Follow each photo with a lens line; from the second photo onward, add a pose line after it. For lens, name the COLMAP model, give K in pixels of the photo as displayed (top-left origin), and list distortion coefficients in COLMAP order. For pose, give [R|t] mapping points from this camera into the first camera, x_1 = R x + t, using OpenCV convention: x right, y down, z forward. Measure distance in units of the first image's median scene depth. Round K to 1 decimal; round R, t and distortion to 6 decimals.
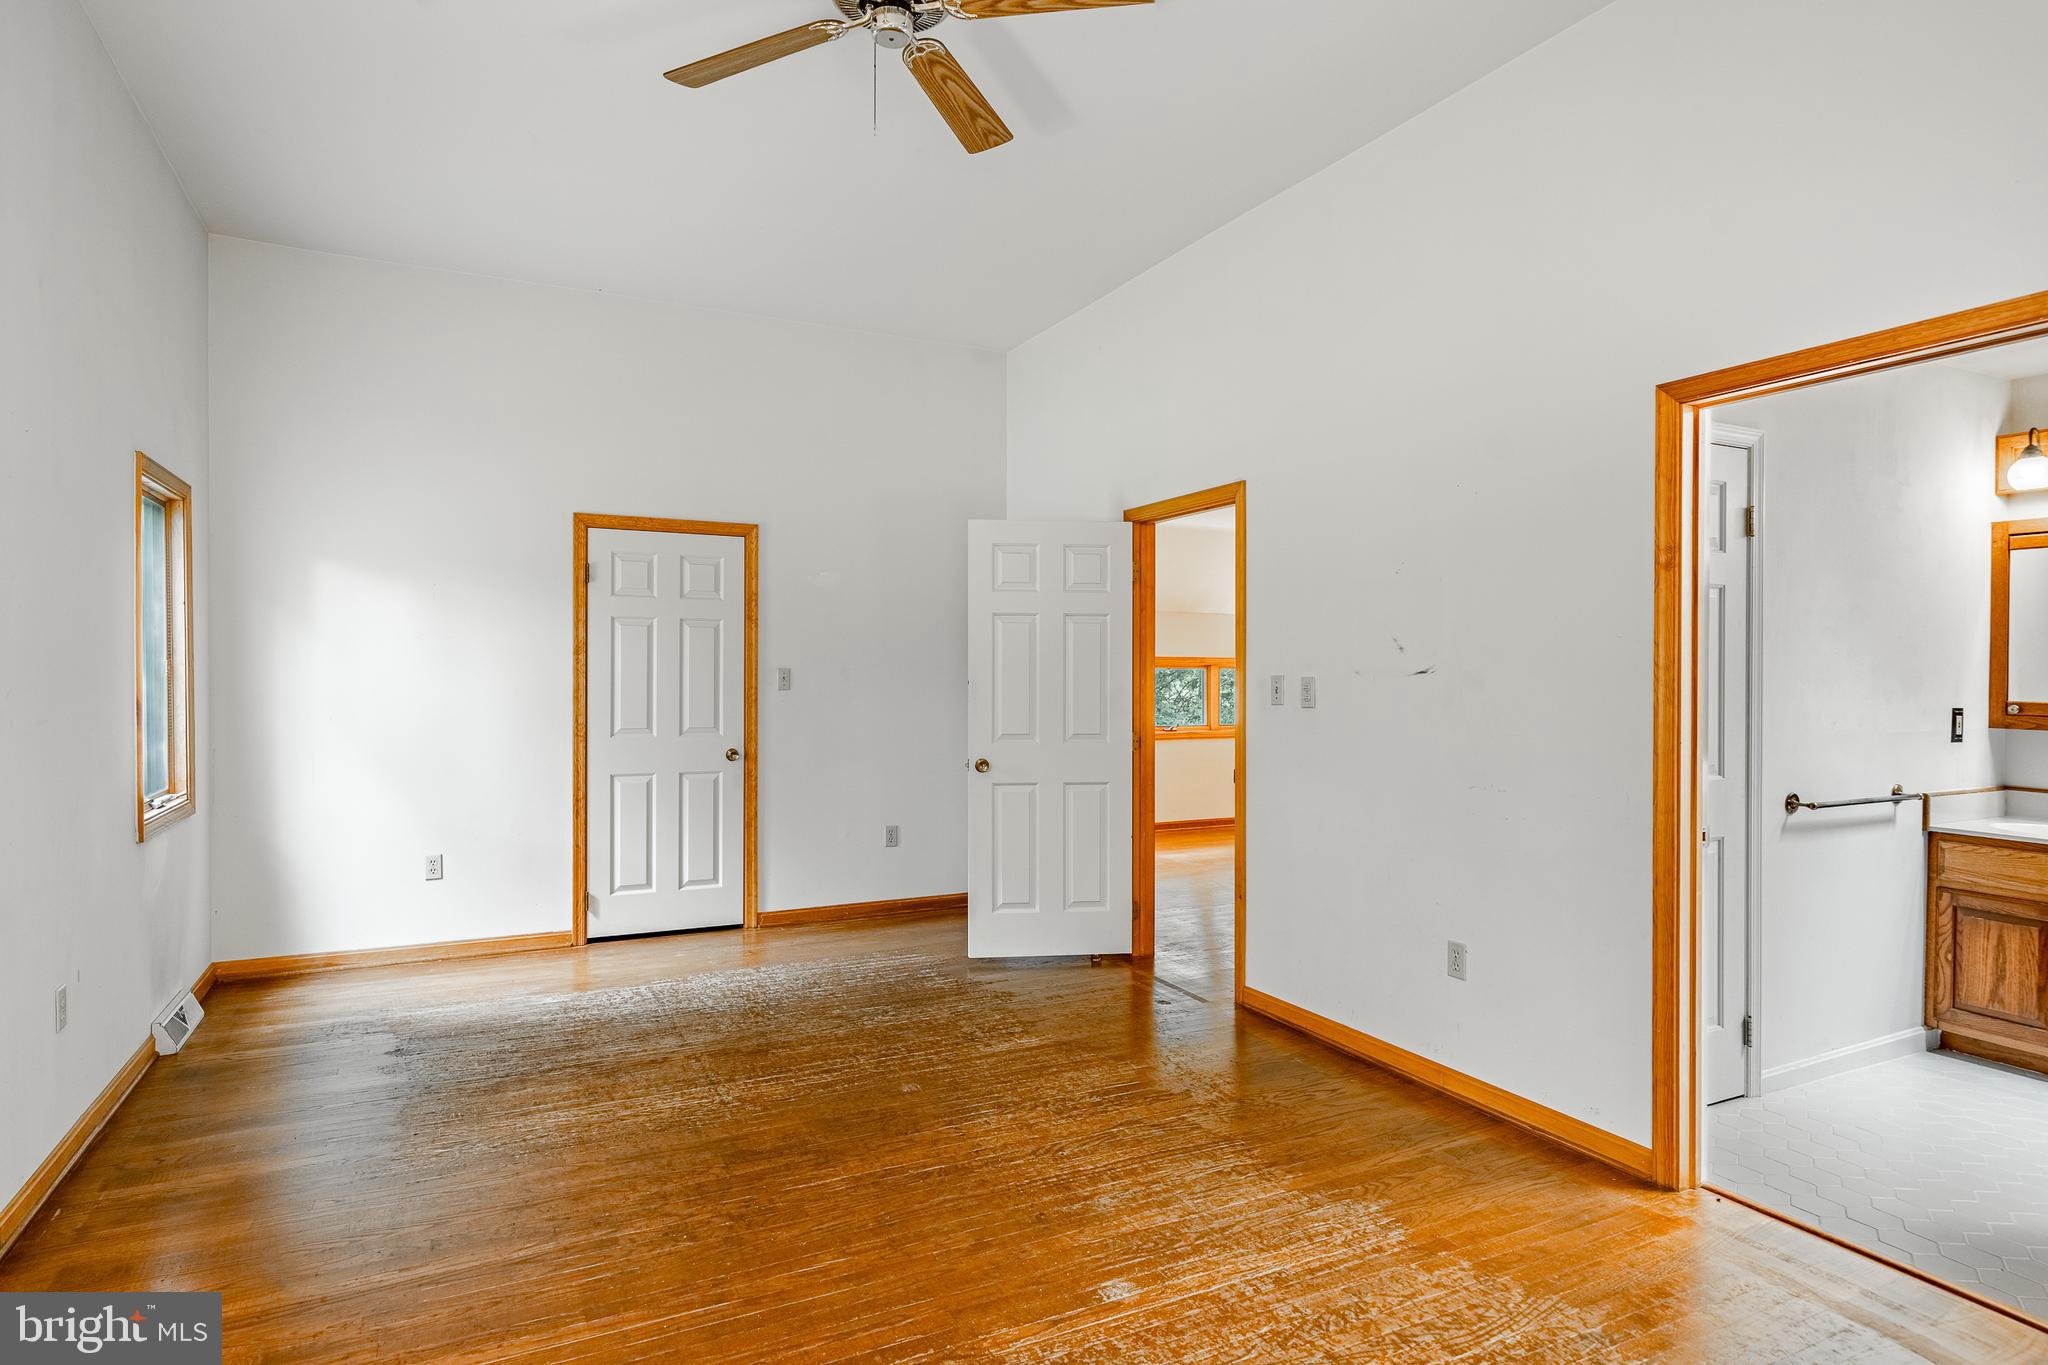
lens RADIAL K [[1103.5, 0, 1011.2], [0, 1103.5, 683.1], [0, 0, 1]] dist [-0.004509, -0.001230]
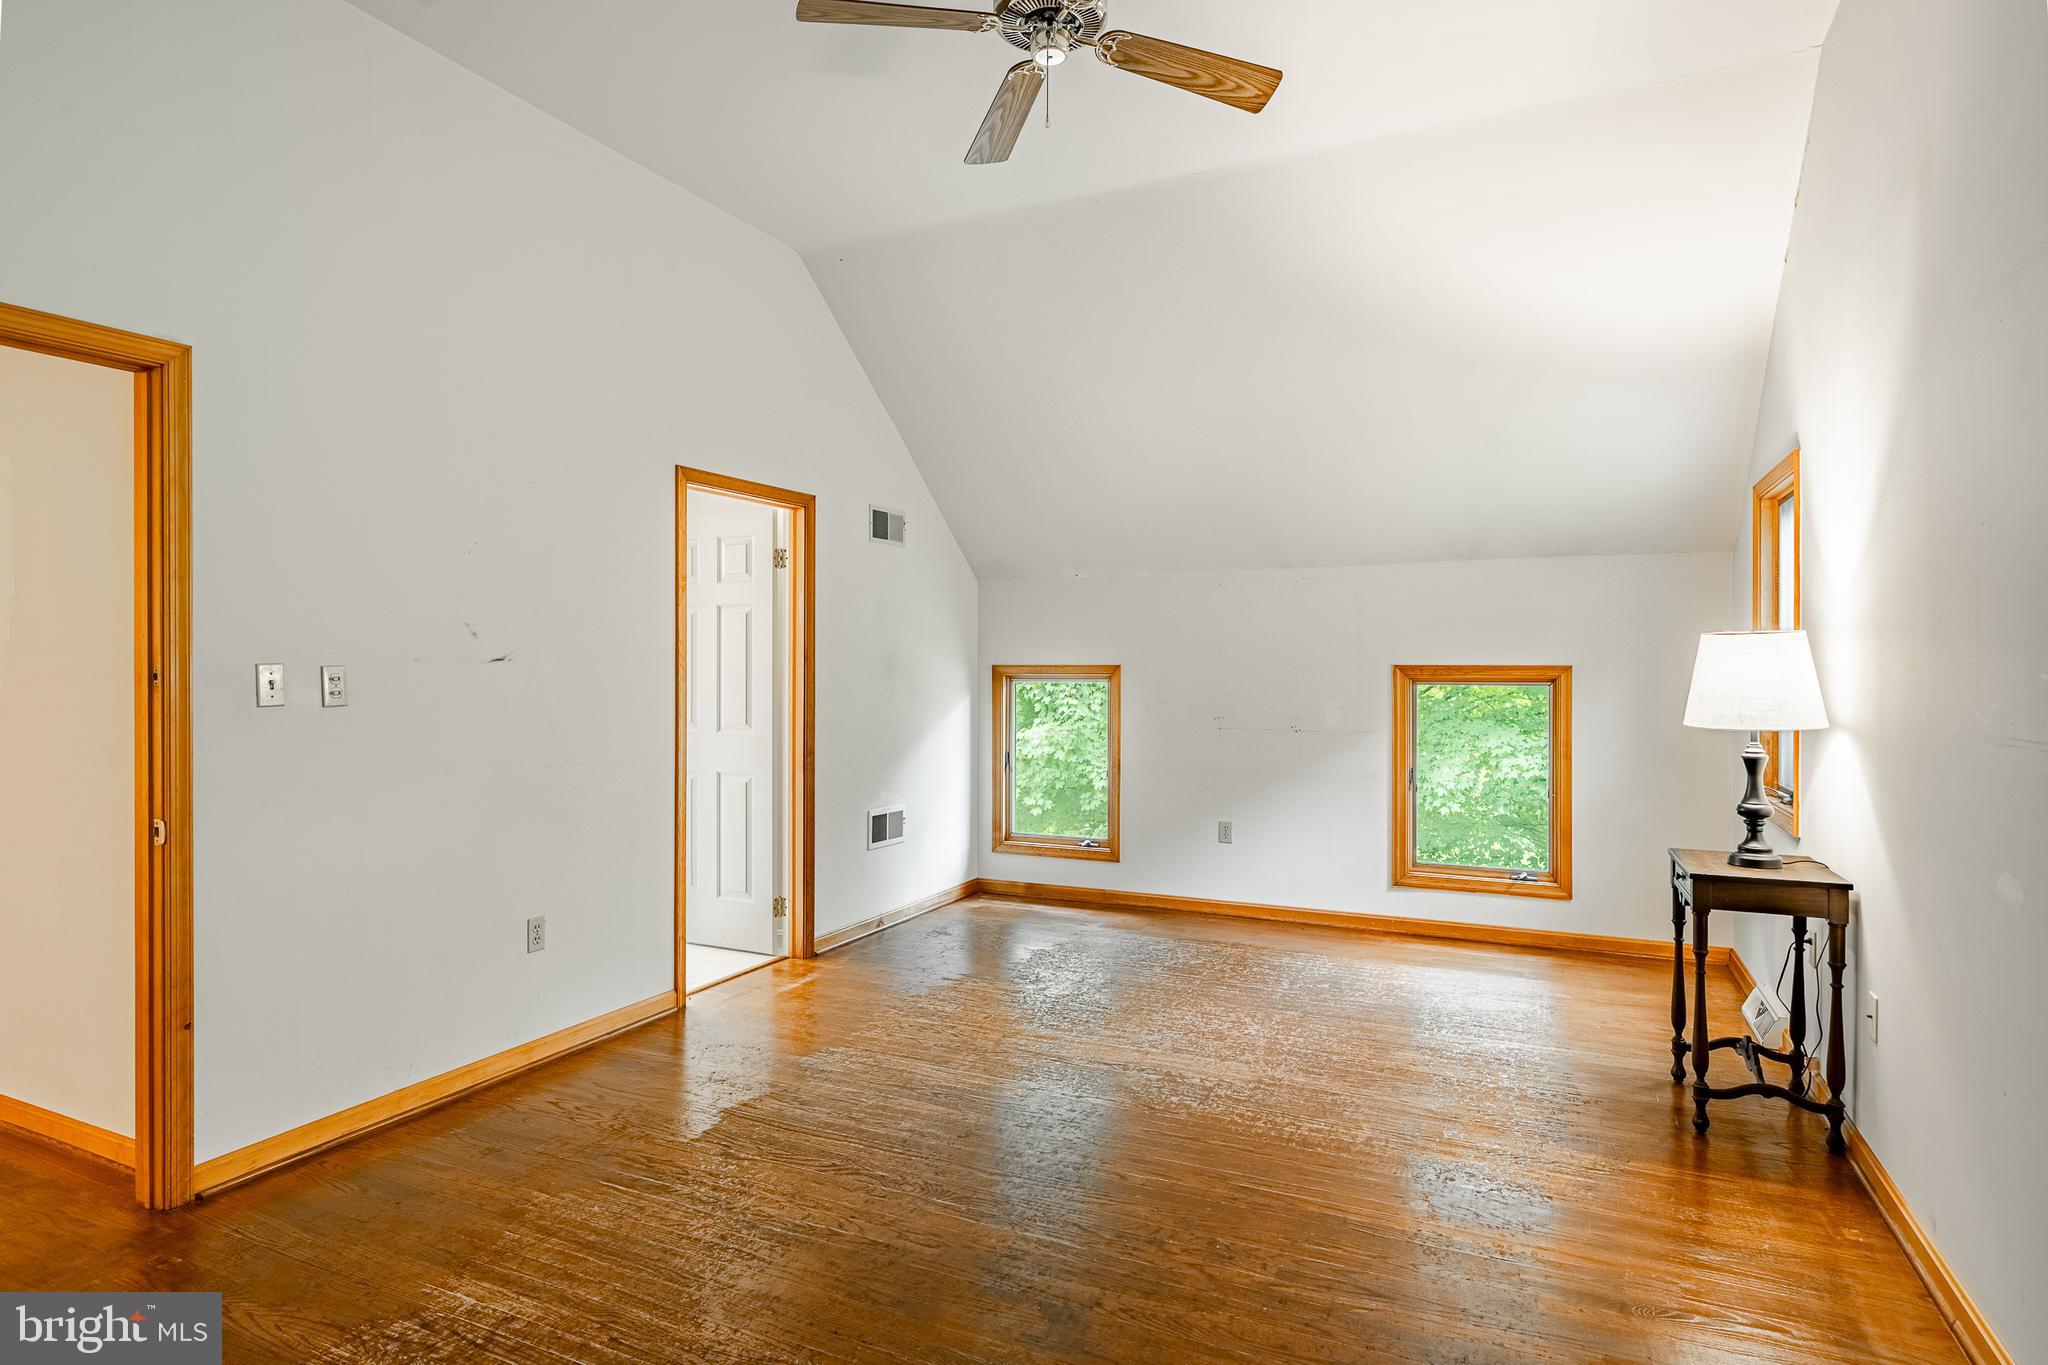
lens RADIAL K [[1103.5, 0, 1010.5], [0, 1103.5, 671.6], [0, 0, 1]] dist [-0.004509, -0.001230]
pose [[-0.612288, -0.007528, 0.790599, -0.729938], [0.005202, 0.999895, 0.013550, -0.010814], [-0.790617, 0.012410, -0.612185, 1.337169]]
